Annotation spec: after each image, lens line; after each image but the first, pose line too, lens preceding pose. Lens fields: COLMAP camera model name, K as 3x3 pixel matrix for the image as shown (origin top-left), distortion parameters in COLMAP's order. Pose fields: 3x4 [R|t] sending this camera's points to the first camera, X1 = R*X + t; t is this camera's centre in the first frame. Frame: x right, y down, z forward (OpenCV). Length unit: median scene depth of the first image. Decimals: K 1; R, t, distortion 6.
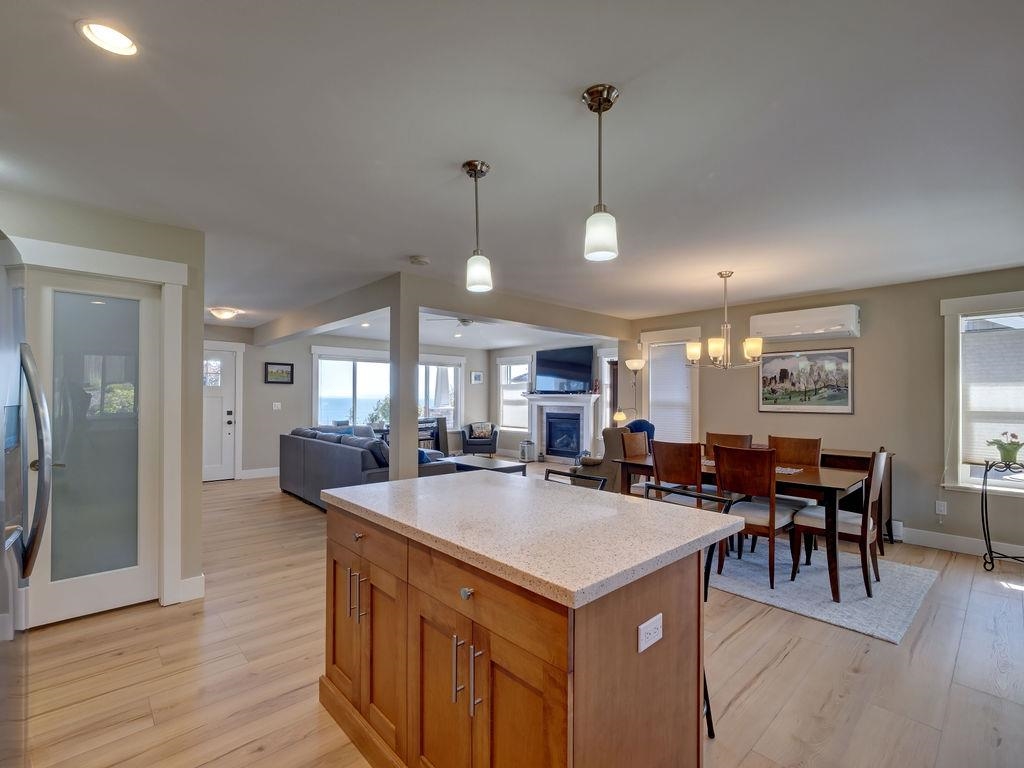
lens RADIAL K [[456.5, 0, 509.7], [0, 456.5, 395.3], [0, 0, 1]] dist [-0.001047, 0.000148]
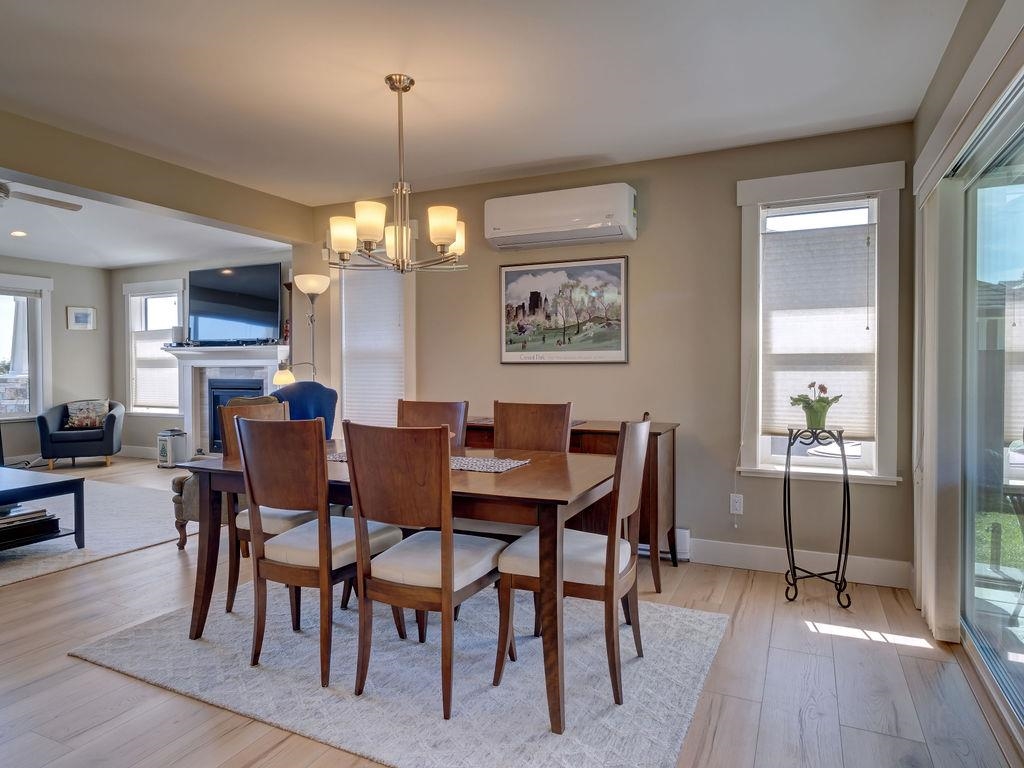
lens RADIAL K [[624.4, 0, 508.1], [0, 624.4, 378.0], [0, 0, 1]] dist [-0.002622, -0.001377]
pose [[0.925754, -0.014325, 0.377856, 0.249282], [0.005018, 0.999660, 0.025604, 0.034289], [-0.378094, -0.021807, 0.925510, 0.243243]]
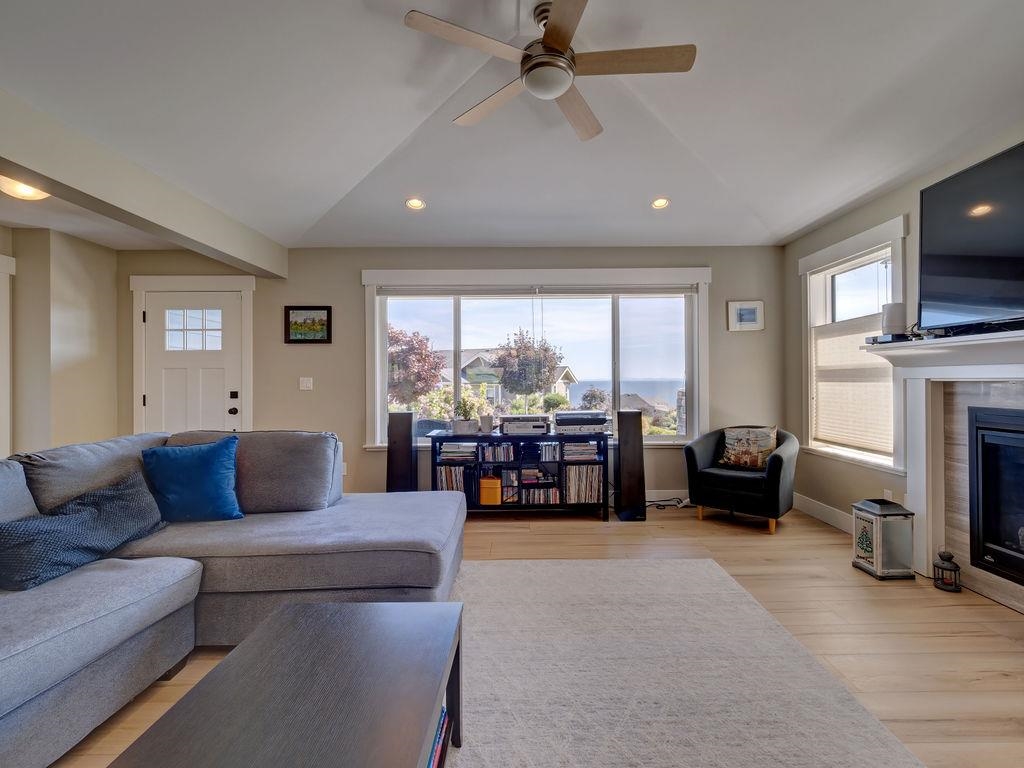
lens RADIAL K [[465.7, 0, 537.8], [0, 465.7, 377.2], [0, 0, 1]] dist [-0.000946, -0.000260]
pose [[0.758679, -0.012362, -0.651347, 0.123885], [0.012087, 0.999915, -0.004898, 0.035271], [0.651352, -0.004156, 0.758764, 1.183884]]
